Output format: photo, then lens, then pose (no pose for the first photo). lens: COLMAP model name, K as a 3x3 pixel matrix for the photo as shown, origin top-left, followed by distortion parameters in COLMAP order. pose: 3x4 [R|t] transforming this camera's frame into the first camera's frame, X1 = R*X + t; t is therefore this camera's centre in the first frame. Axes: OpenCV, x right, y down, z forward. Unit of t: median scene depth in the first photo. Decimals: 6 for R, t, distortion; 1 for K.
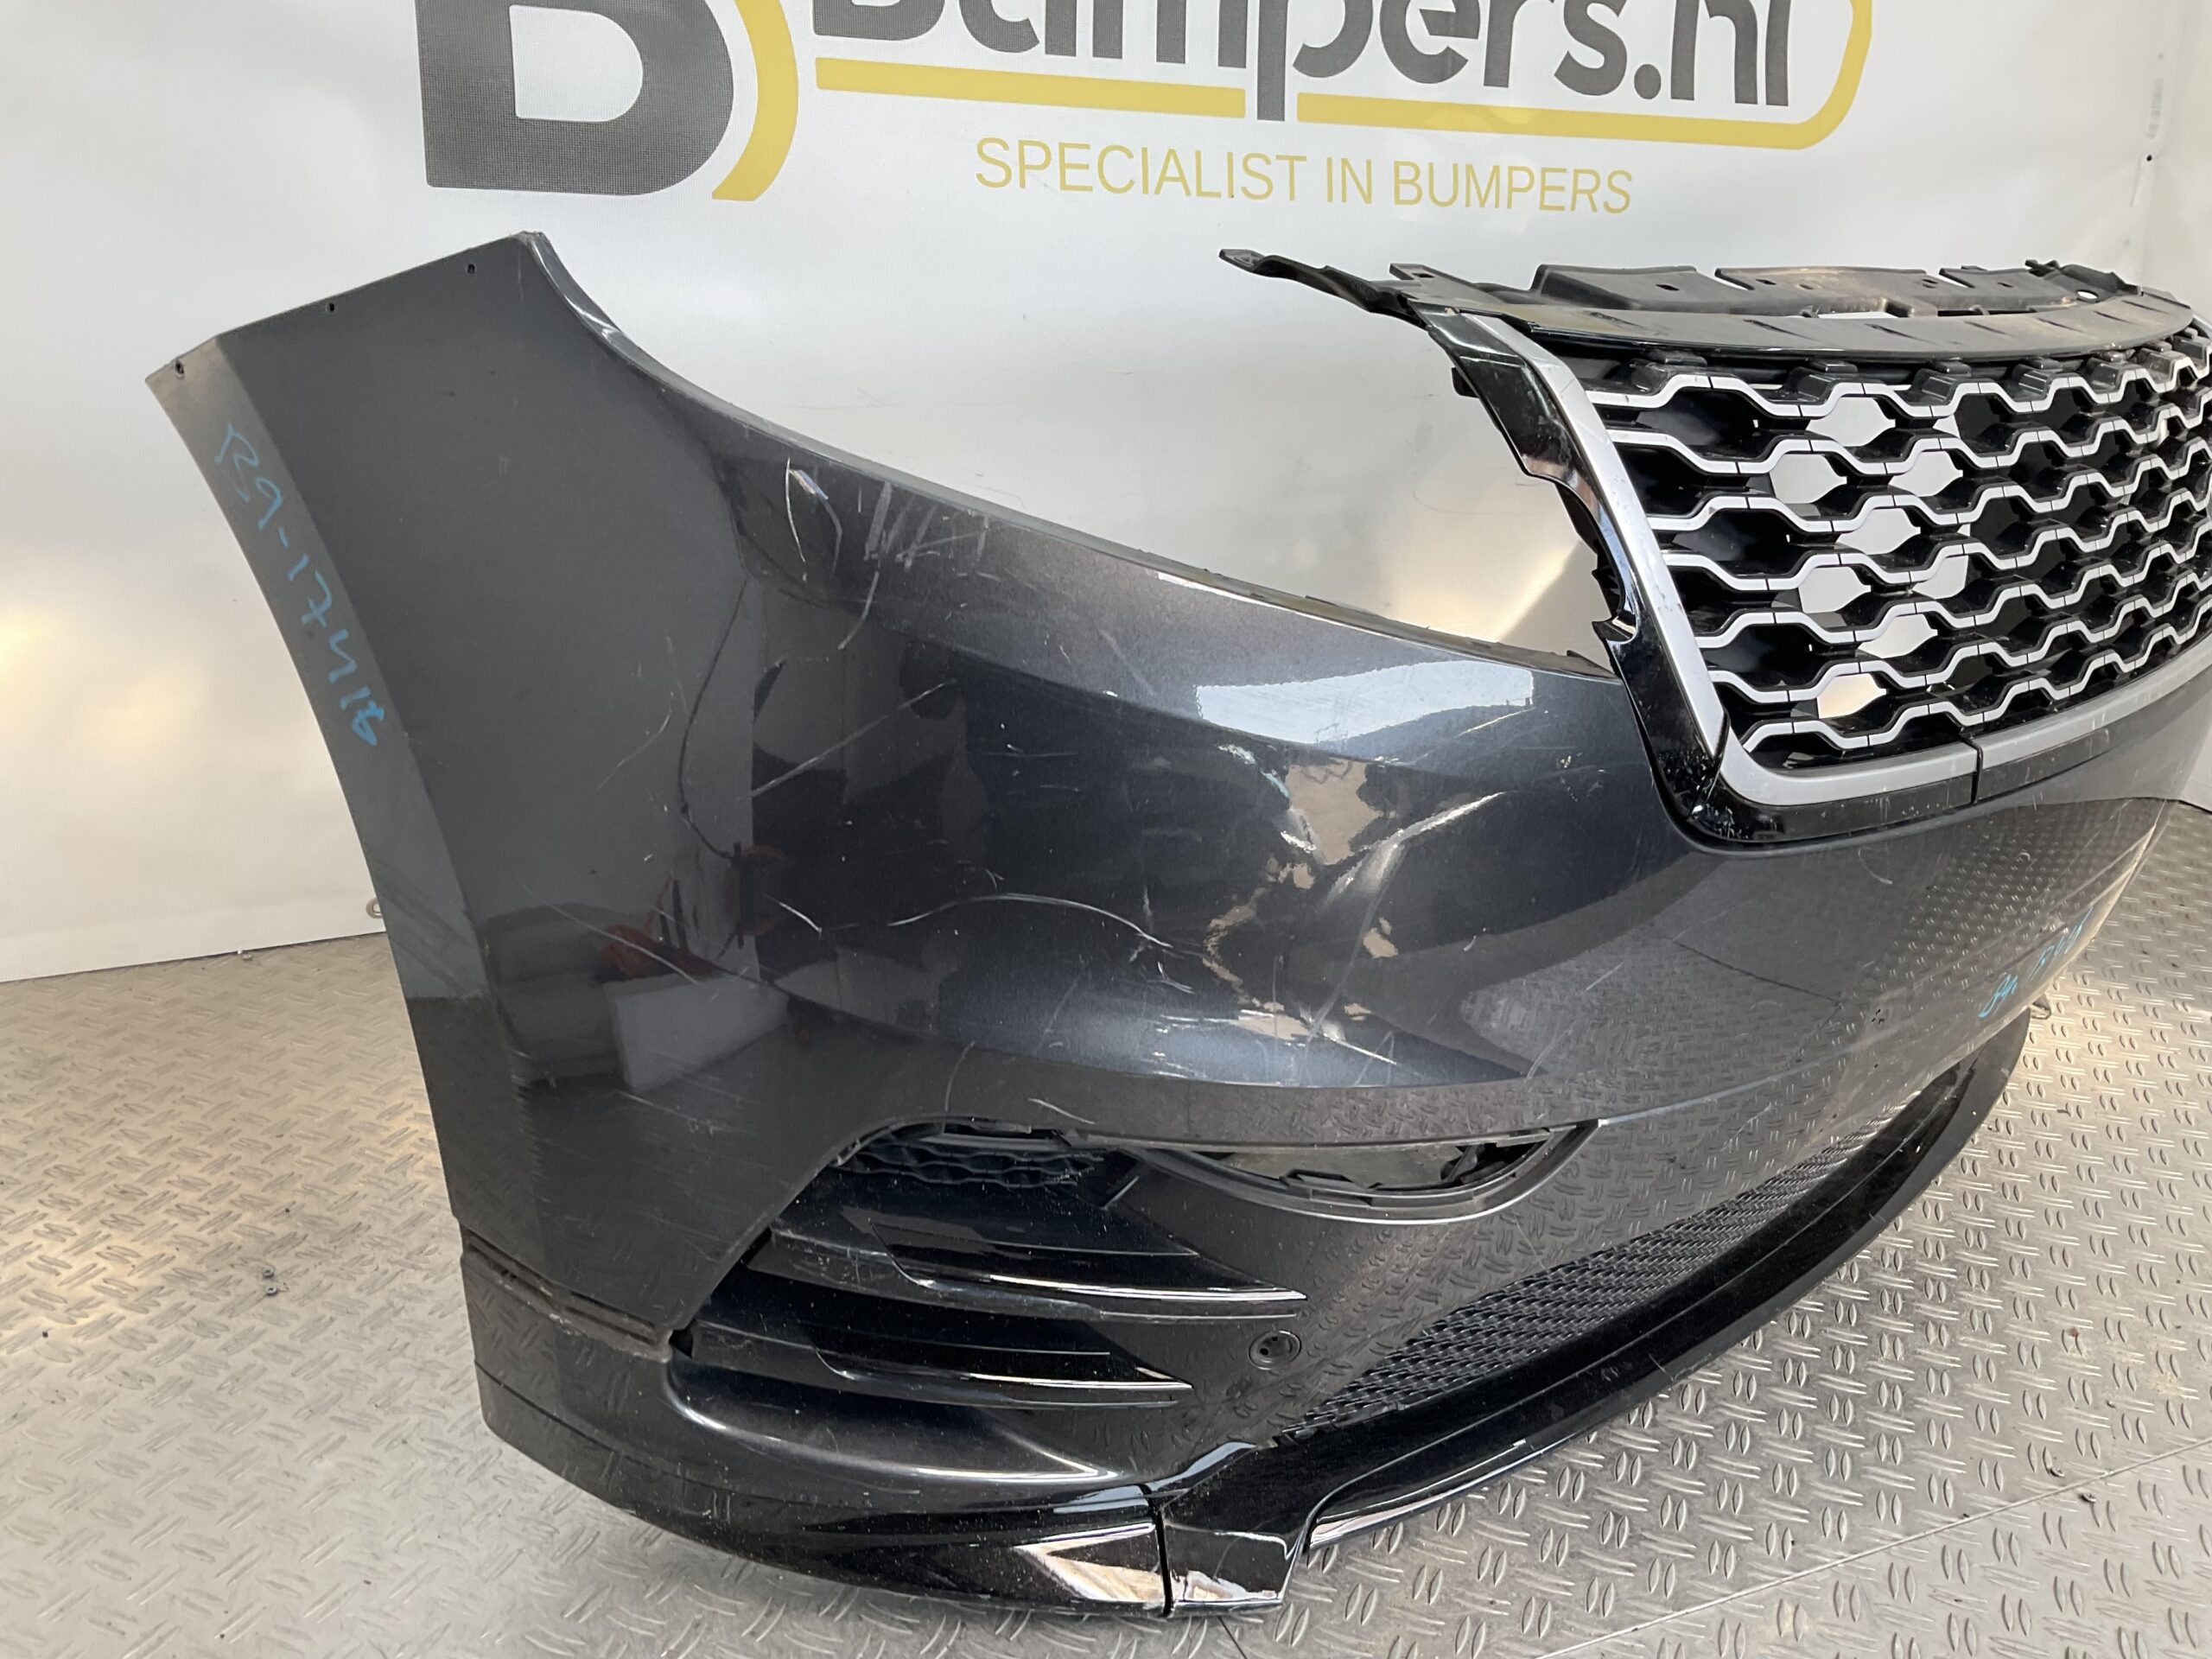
lens RADIAL K [[1855.1, 0, 1092.4], [0, 1855.1, 847.9], [0, 0, 1]] dist [0.055142, -0.106153]
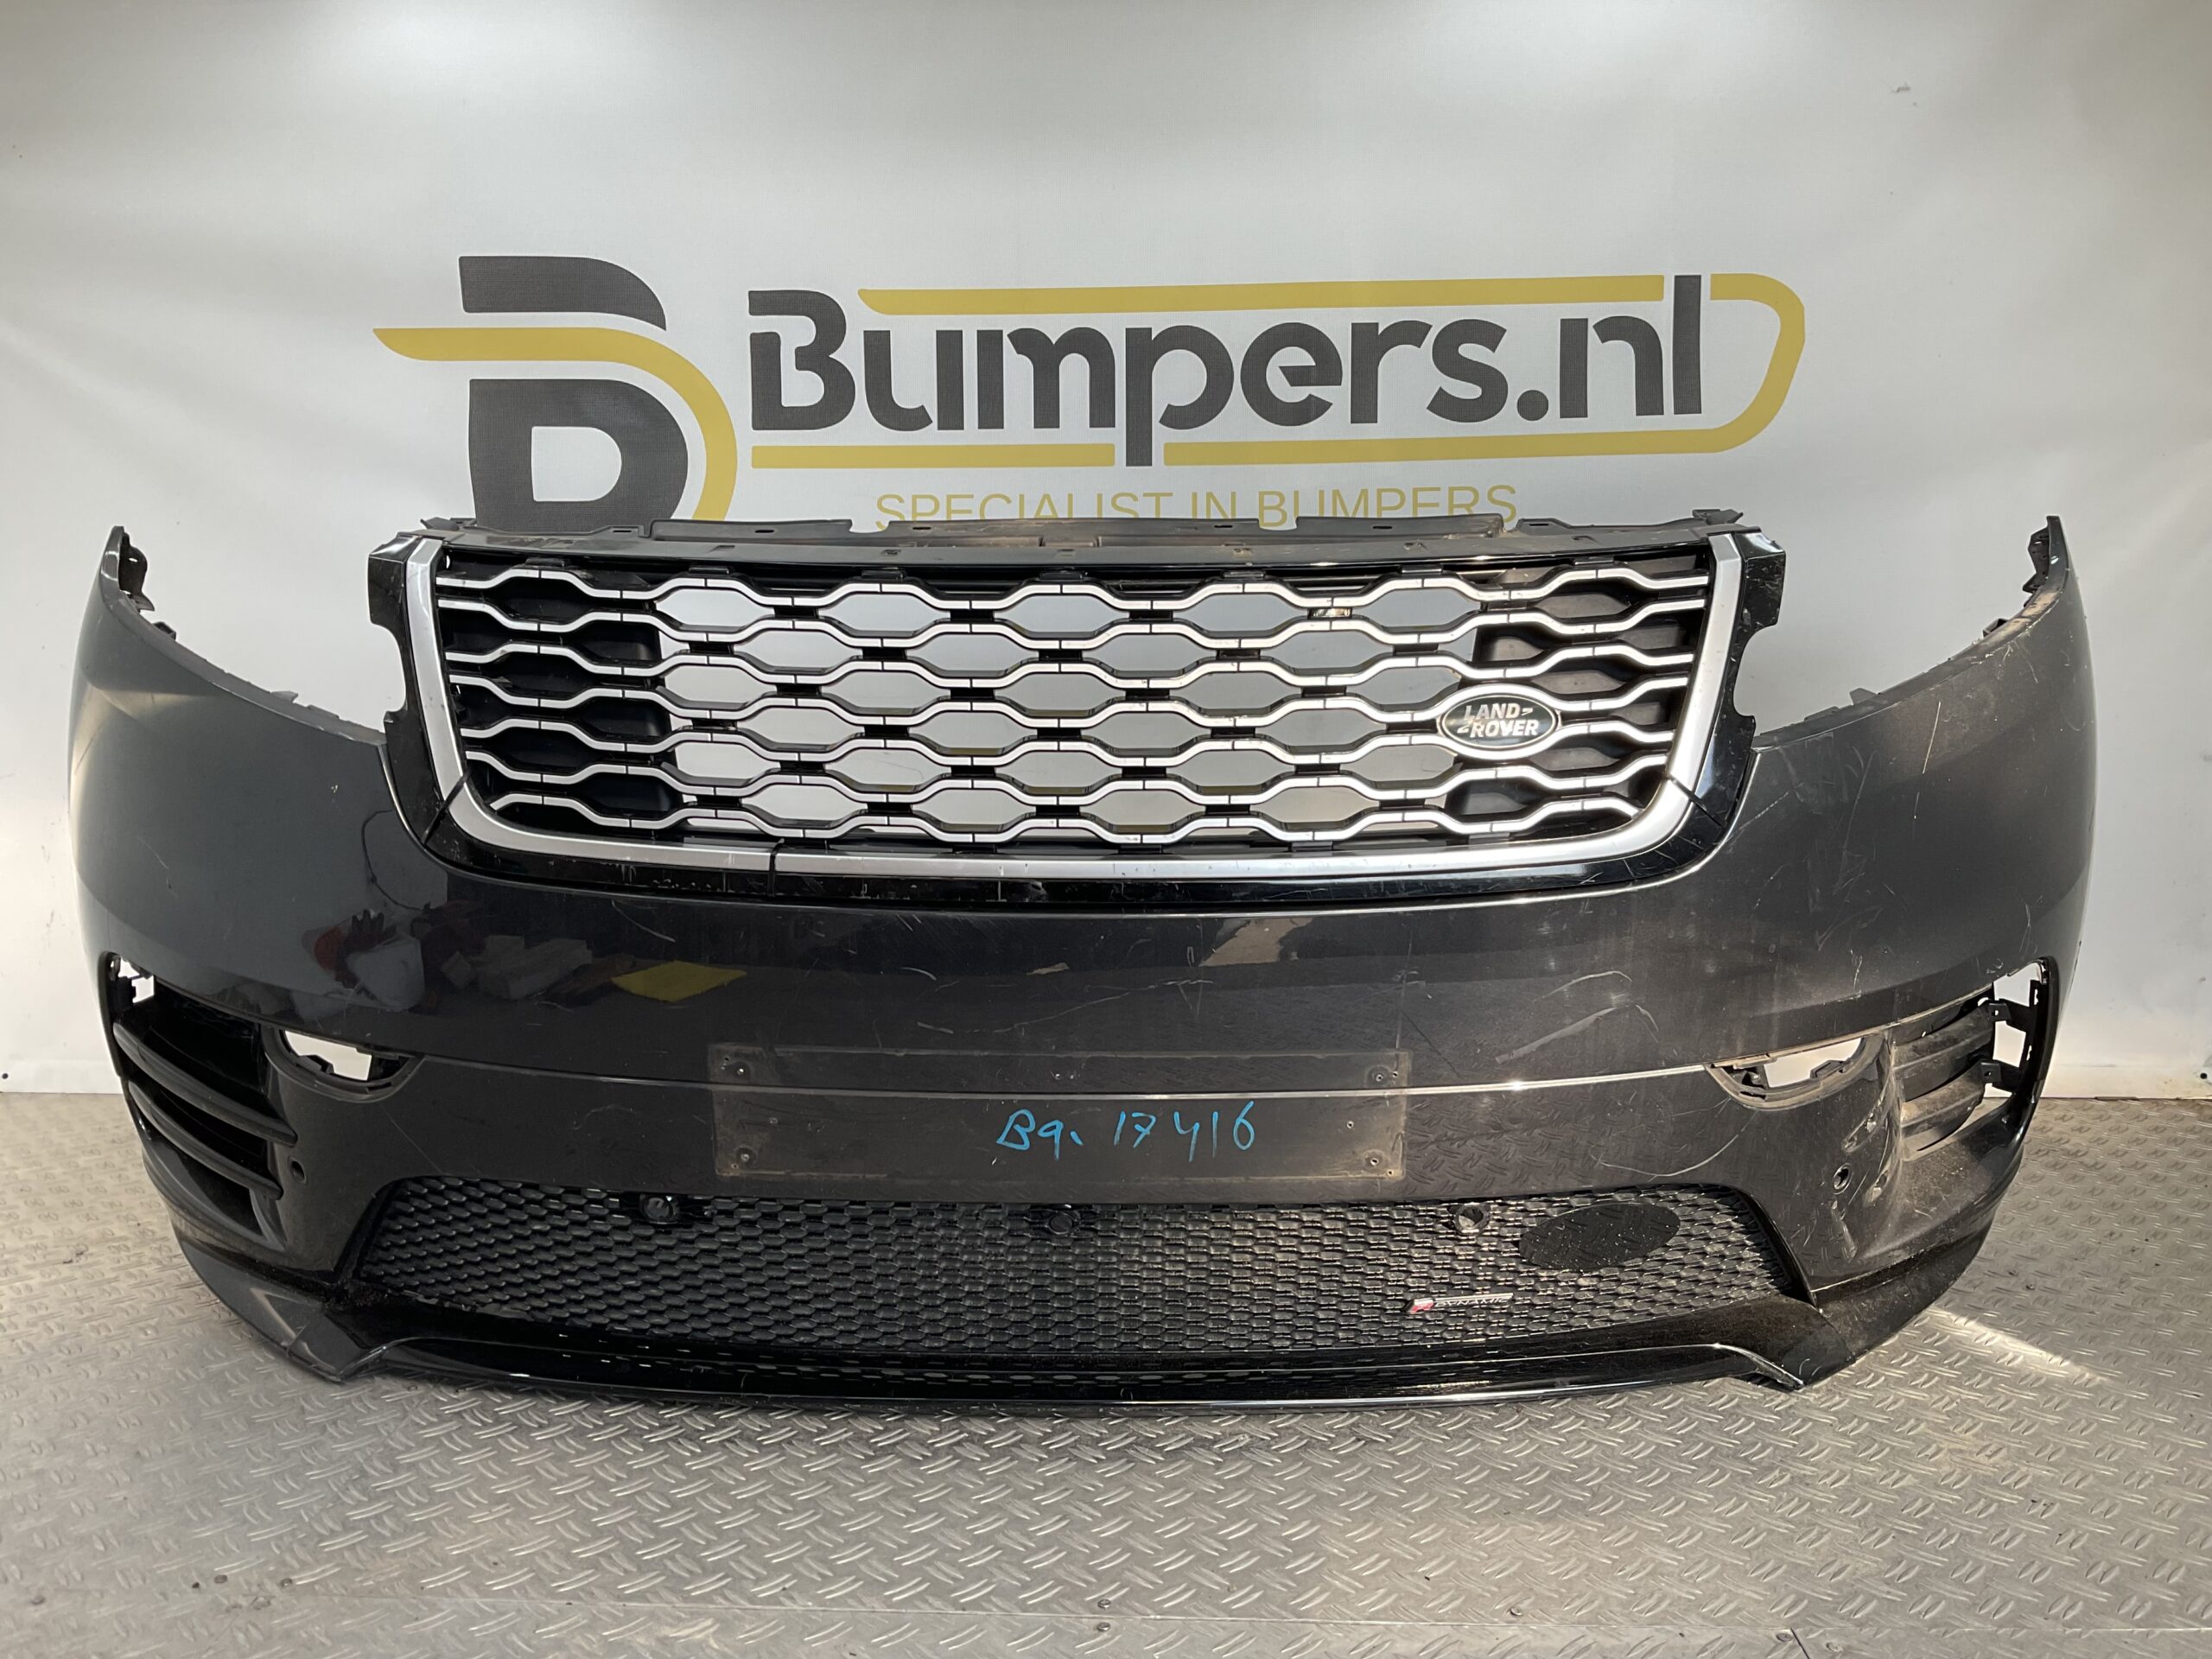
lens RADIAL K [[1855.1, 0, 1128.1], [0, 1855.1, 829.6], [0, 0, 1]] dist [0.055142, -0.106153]
pose [[0.888255, 0.000173, -0.459350, 0.665295], [-0.111395, 0.970231, -0.215040, 0.093278], [0.445638, 0.242180, 0.861833, 0.038261]]
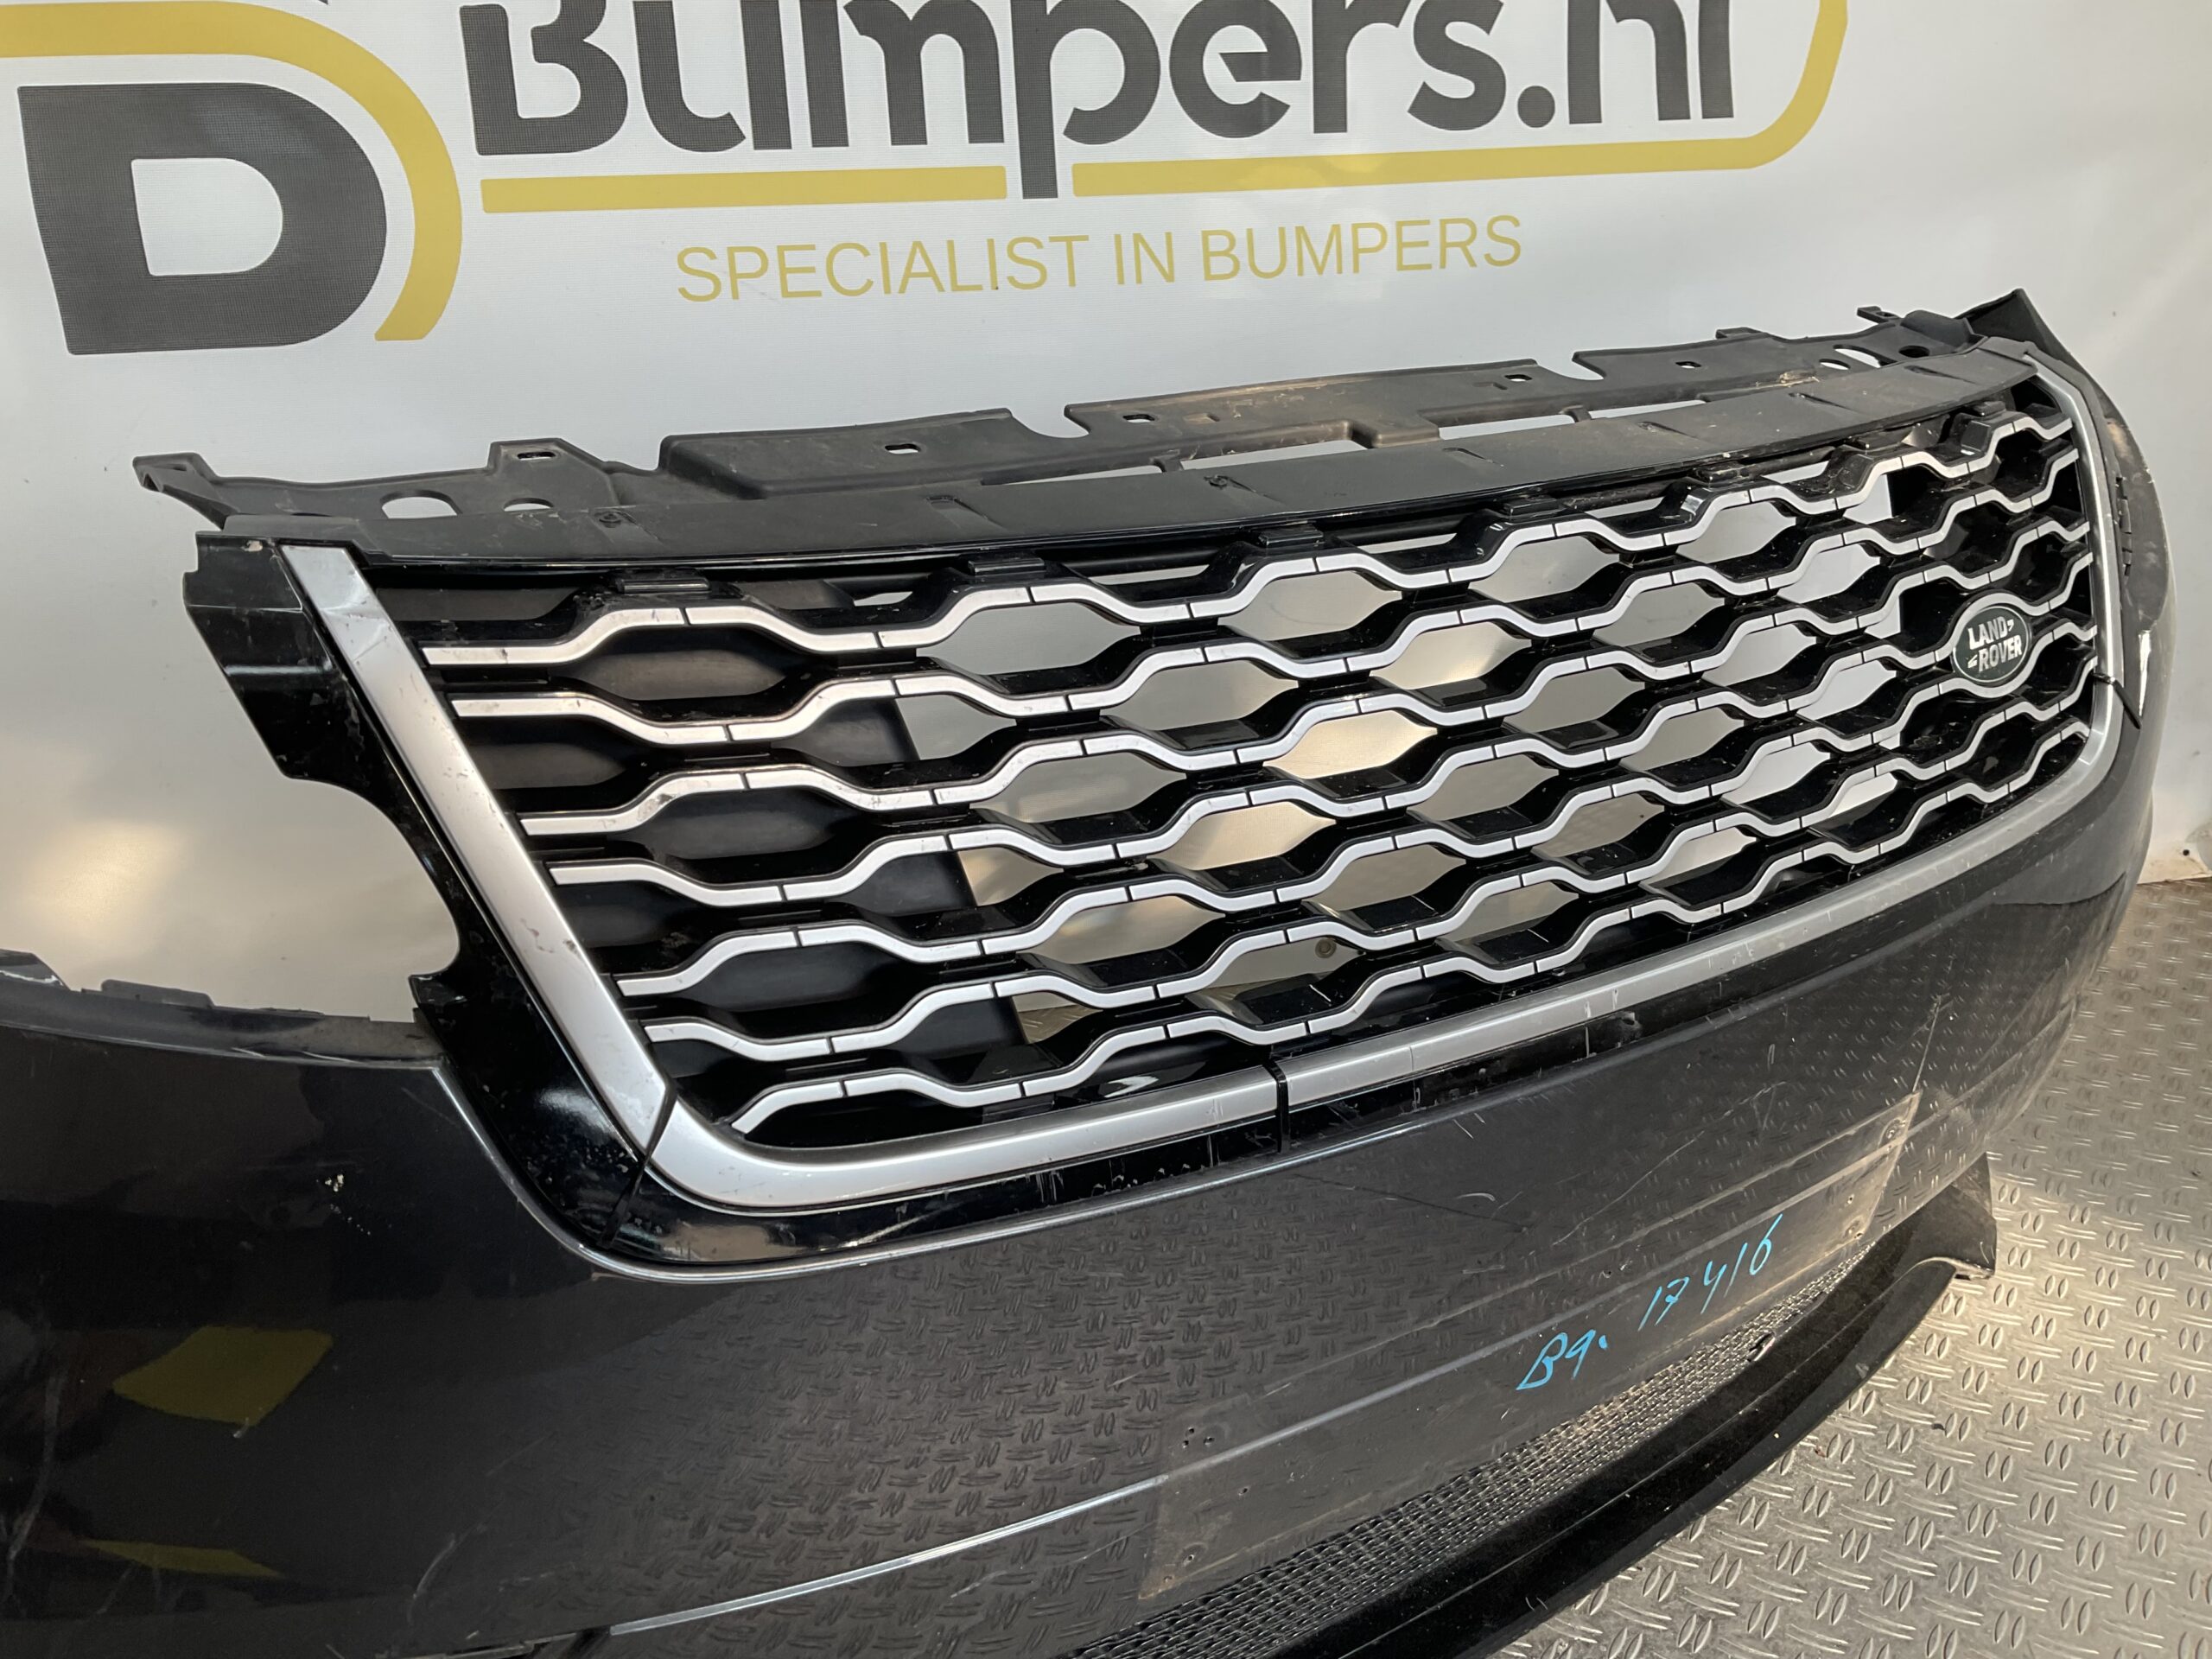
lens RADIAL K [[1855.1, 0, 1084.4], [0, 1855.1, 851.7], [0, 0, 1]] dist [0.055142, -0.106153]
pose [[0.976492, -0.009786, -0.215332, 0.316097], [0.005773, 0.999798, -0.019254, -0.071833], [0.215477, 0.017559, 0.976351, 0.169555]]
